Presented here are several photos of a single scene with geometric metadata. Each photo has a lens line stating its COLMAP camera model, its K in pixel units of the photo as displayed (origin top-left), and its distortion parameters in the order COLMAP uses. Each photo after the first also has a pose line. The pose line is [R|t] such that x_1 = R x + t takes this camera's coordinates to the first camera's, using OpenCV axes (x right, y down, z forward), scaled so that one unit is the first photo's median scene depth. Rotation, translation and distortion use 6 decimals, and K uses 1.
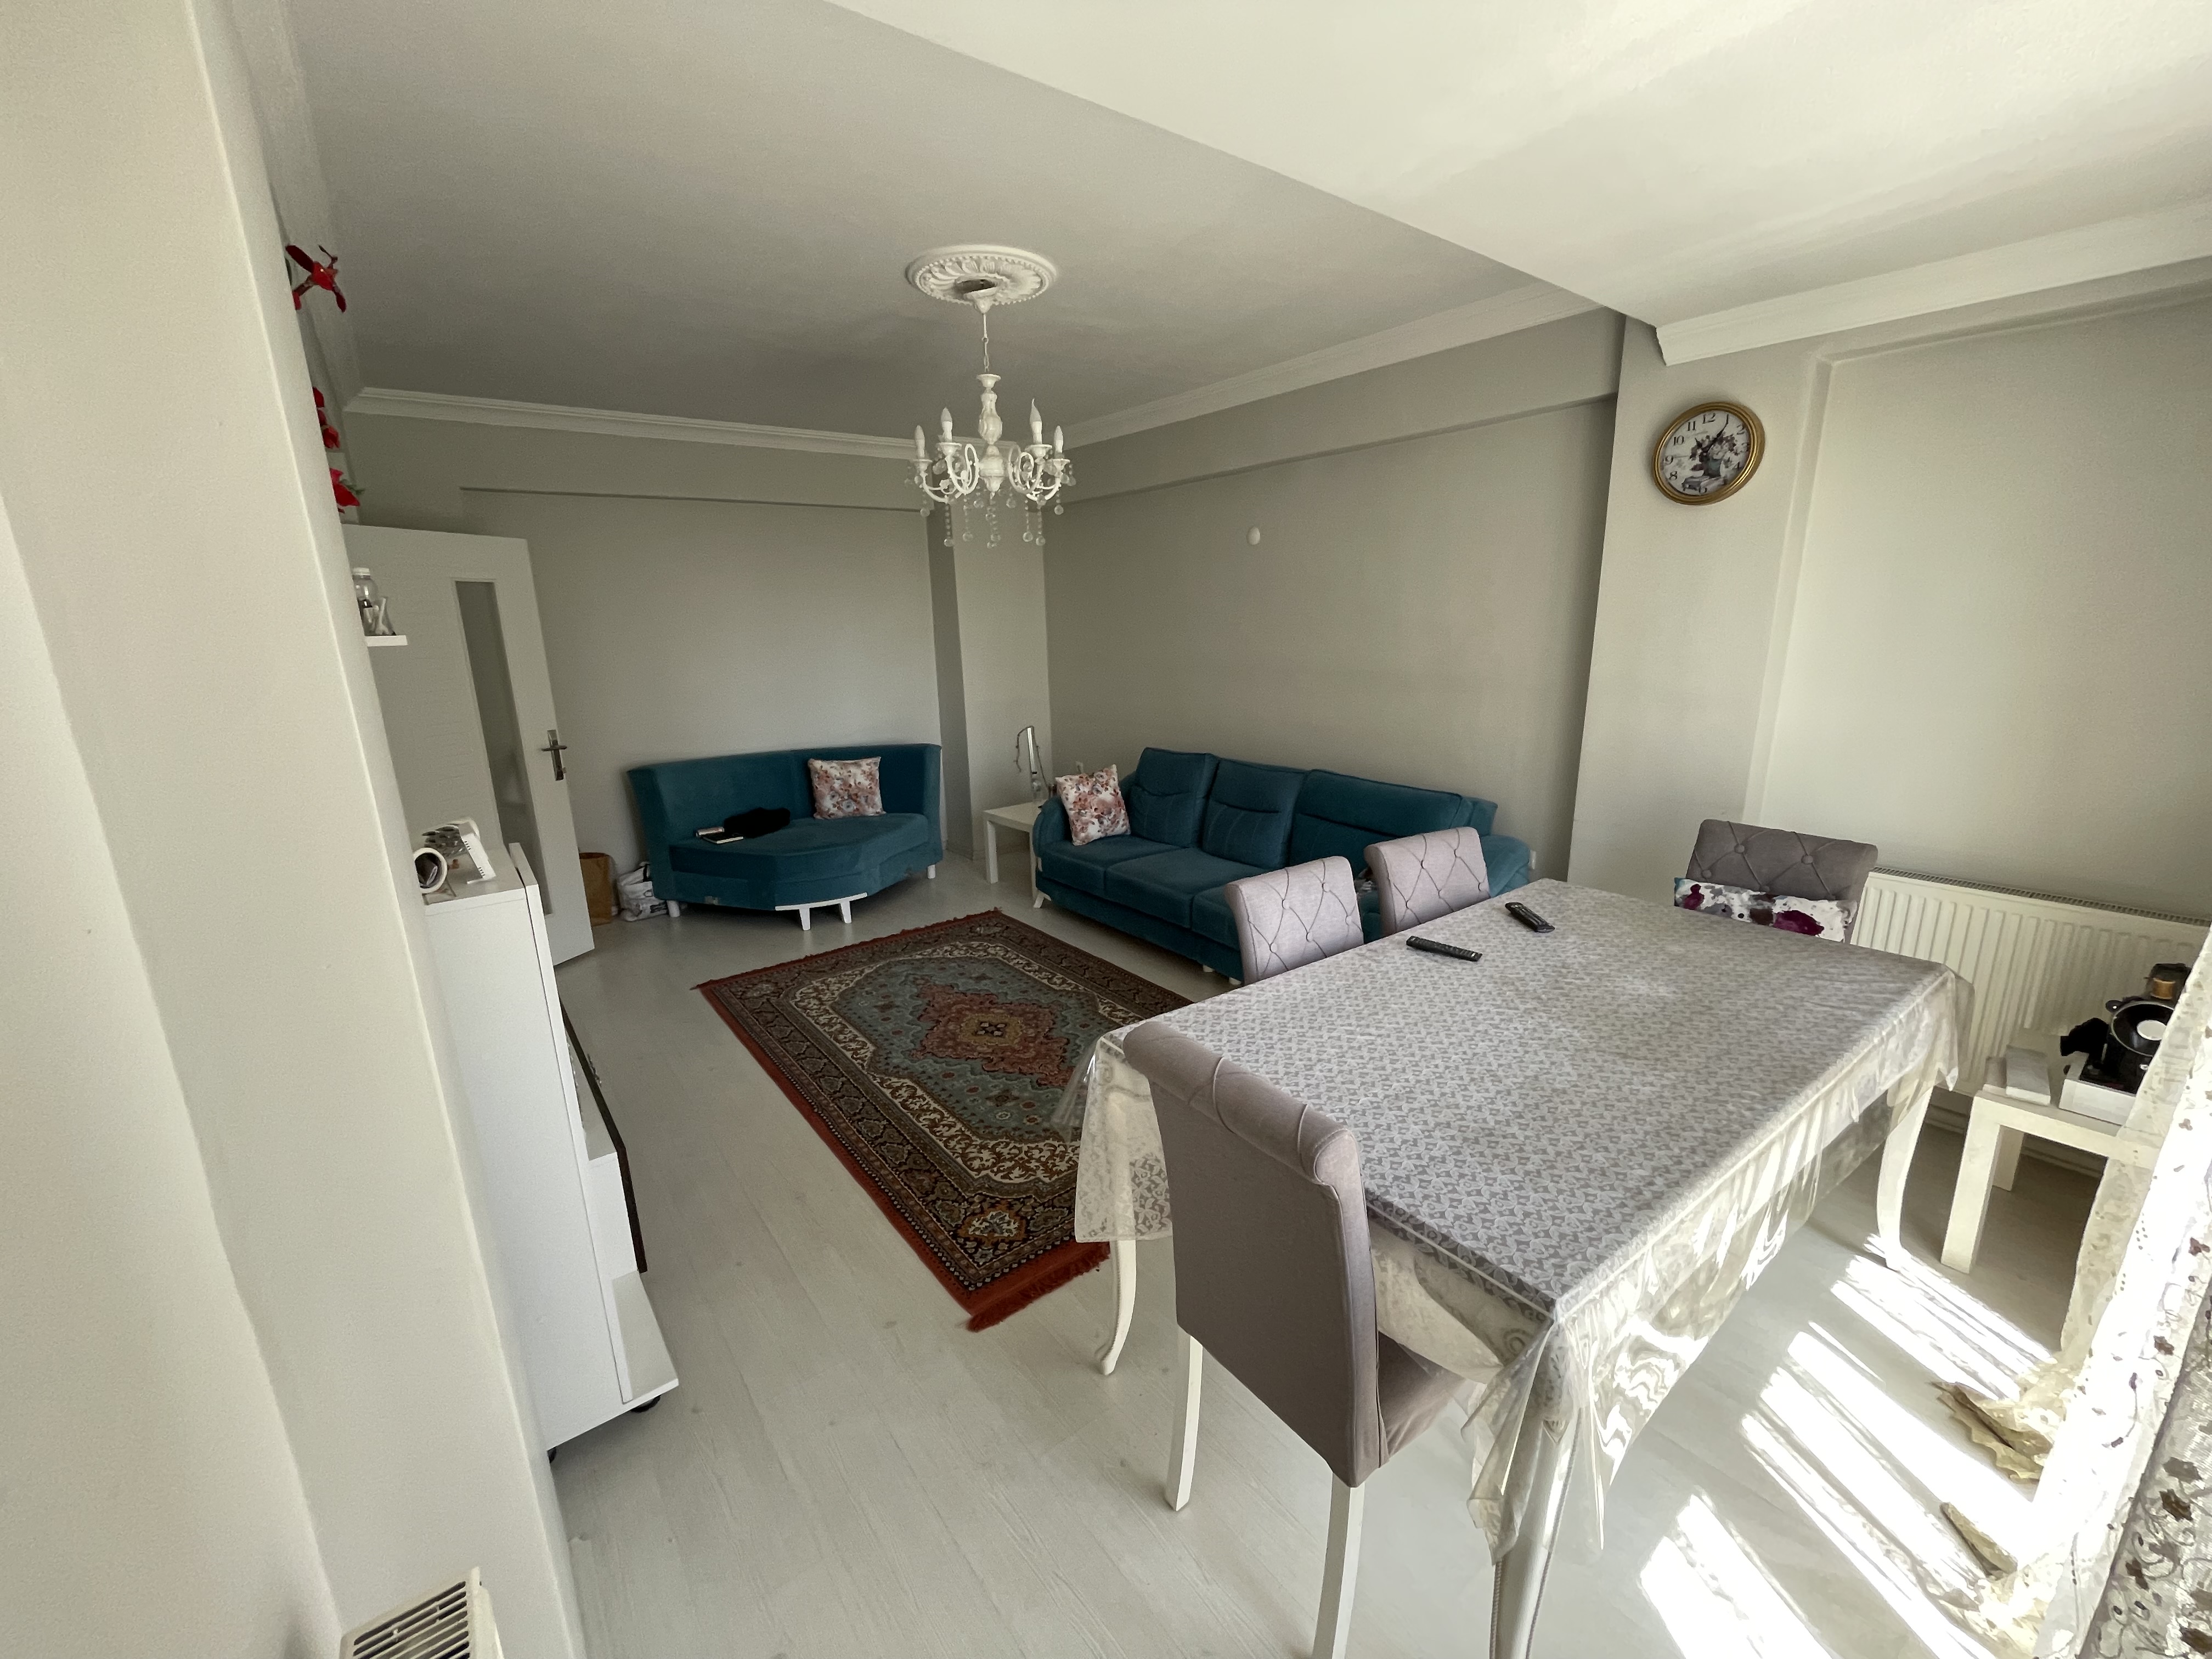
lens RADIAL K [[899.5, 0, 1107.2], [0, 899.5, 828.9], [0, 0, 1]] dist [-0.000355, -0.000025]
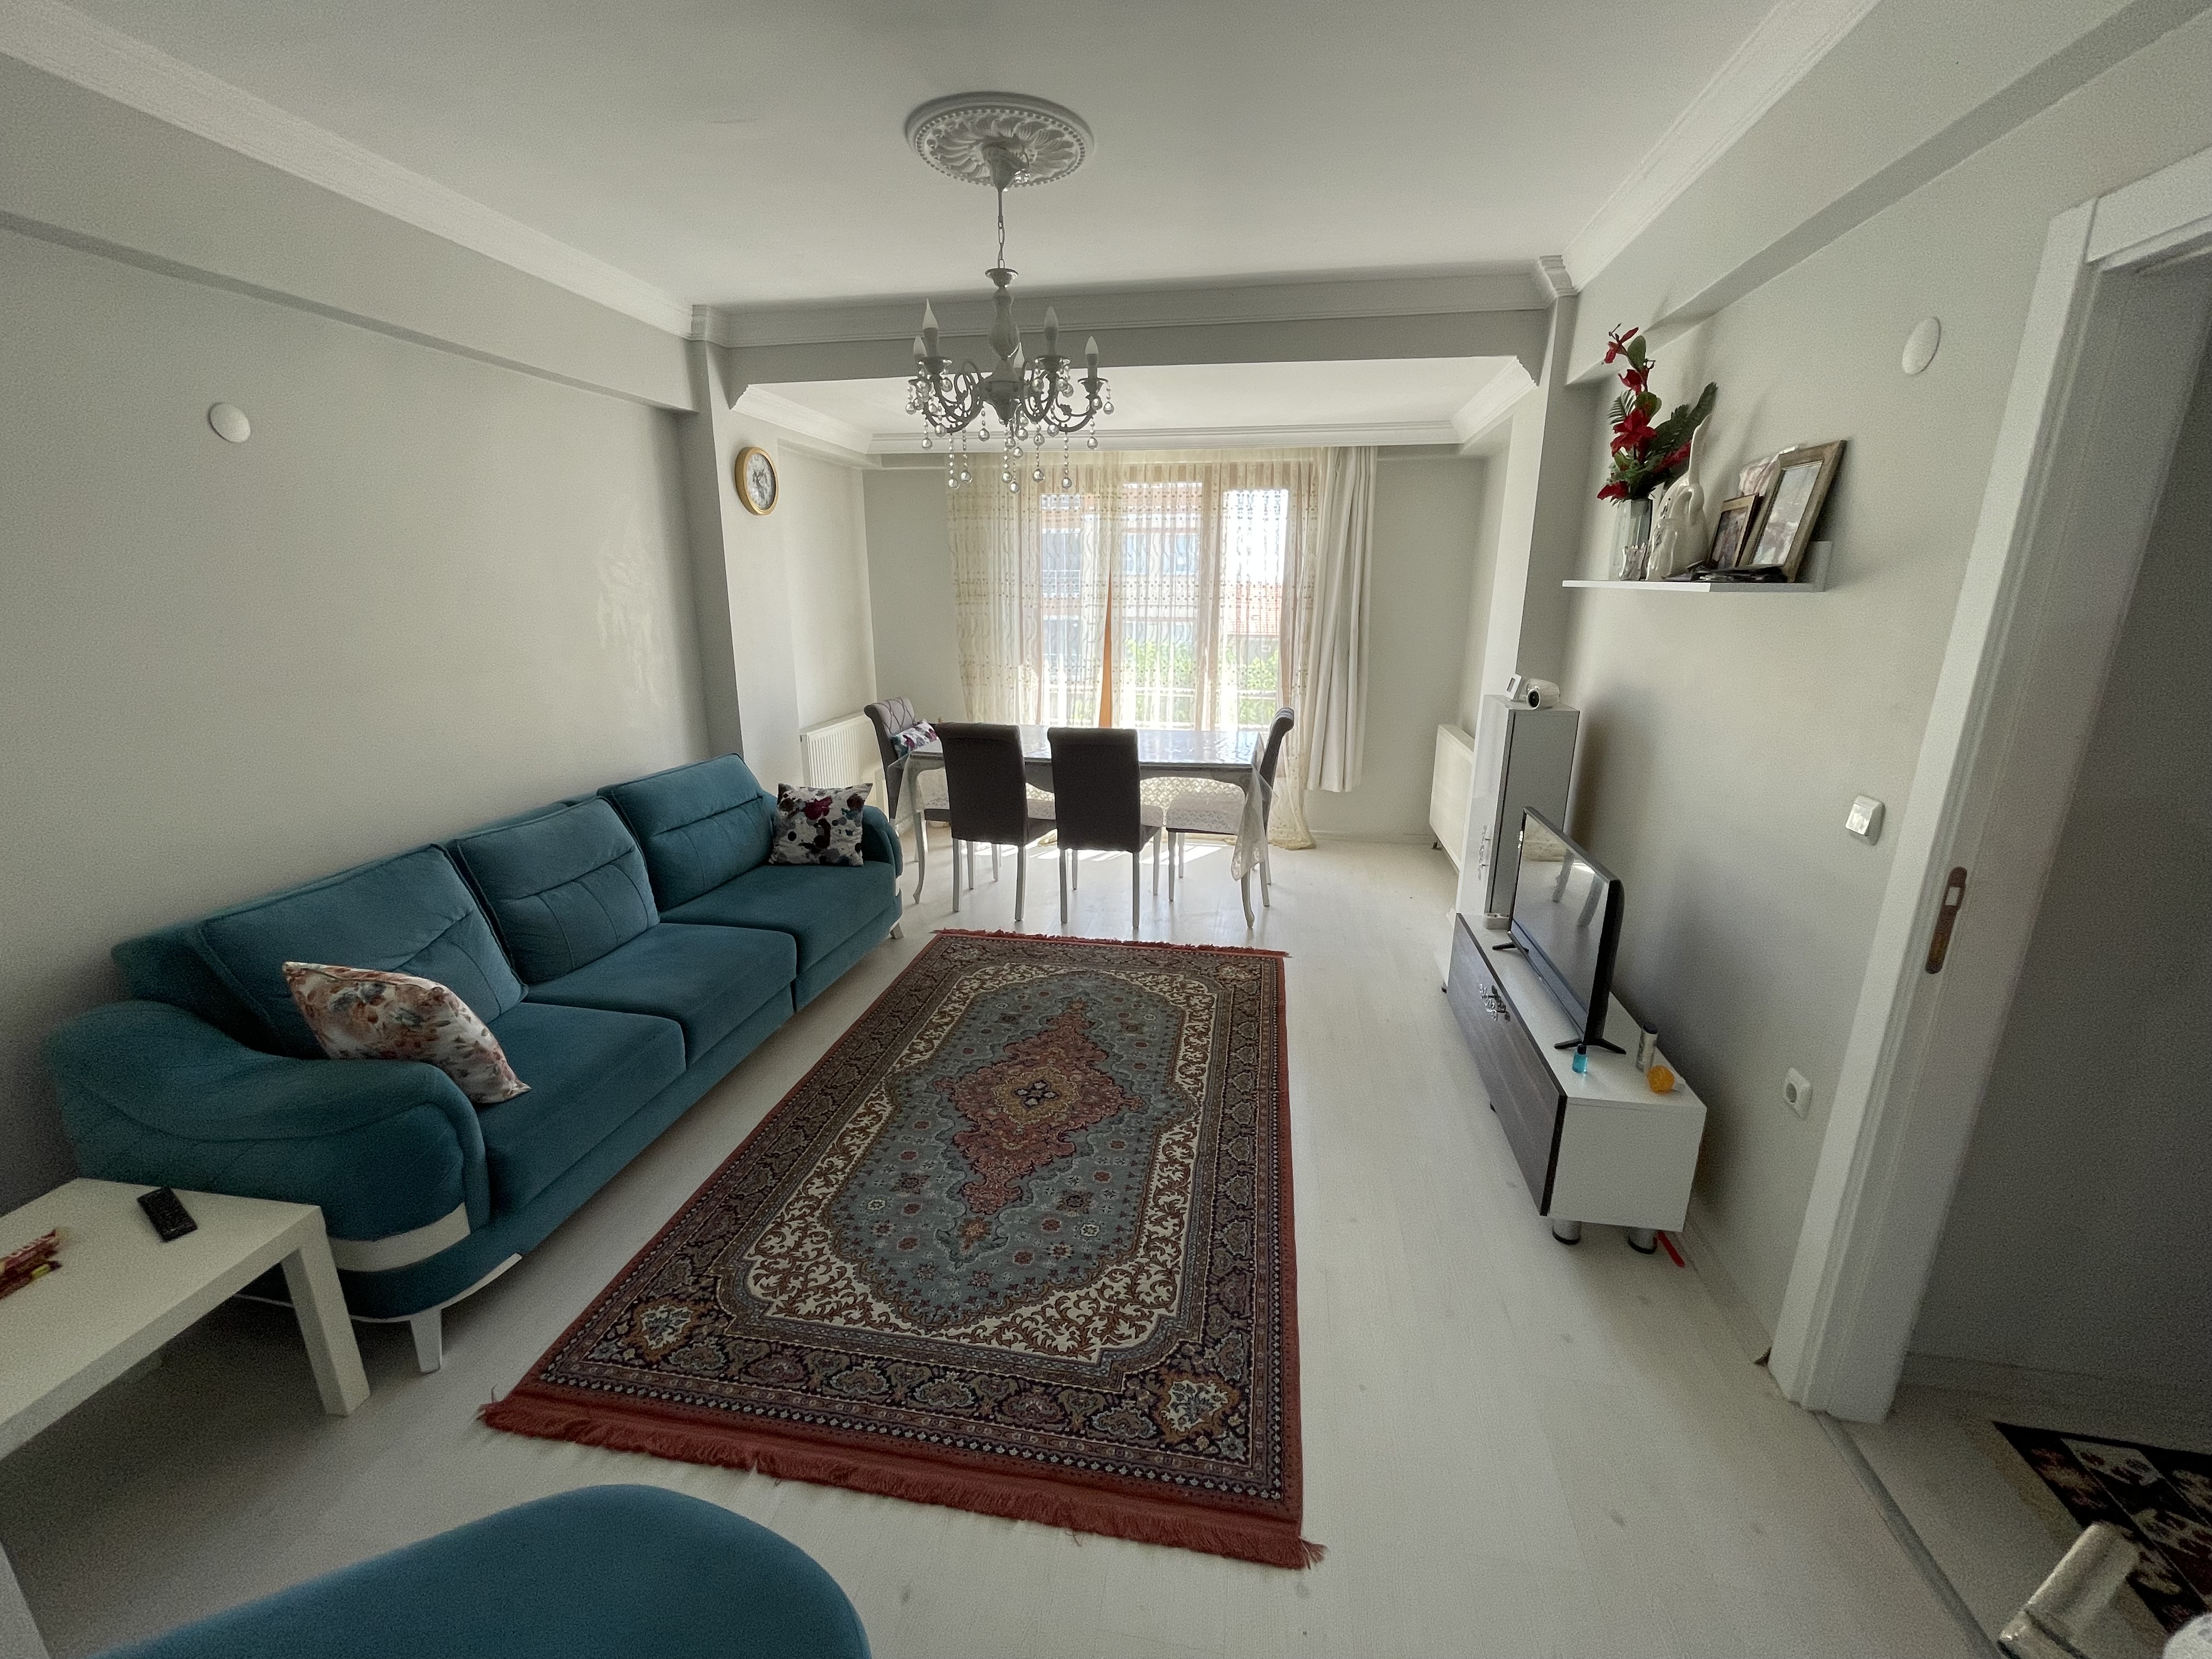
lens RADIAL K [[899.5, 0, 1107.8], [0, 899.5, 832.6], [0, 0, 1]] dist [-0.000355, -0.000025]
pose [[-0.678934, -0.174407, 0.713184, -0.682201], [0.186834, 0.898357, 0.397552, -0.286006], [-0.710030, 0.403158, -0.577340, 1.278656]]
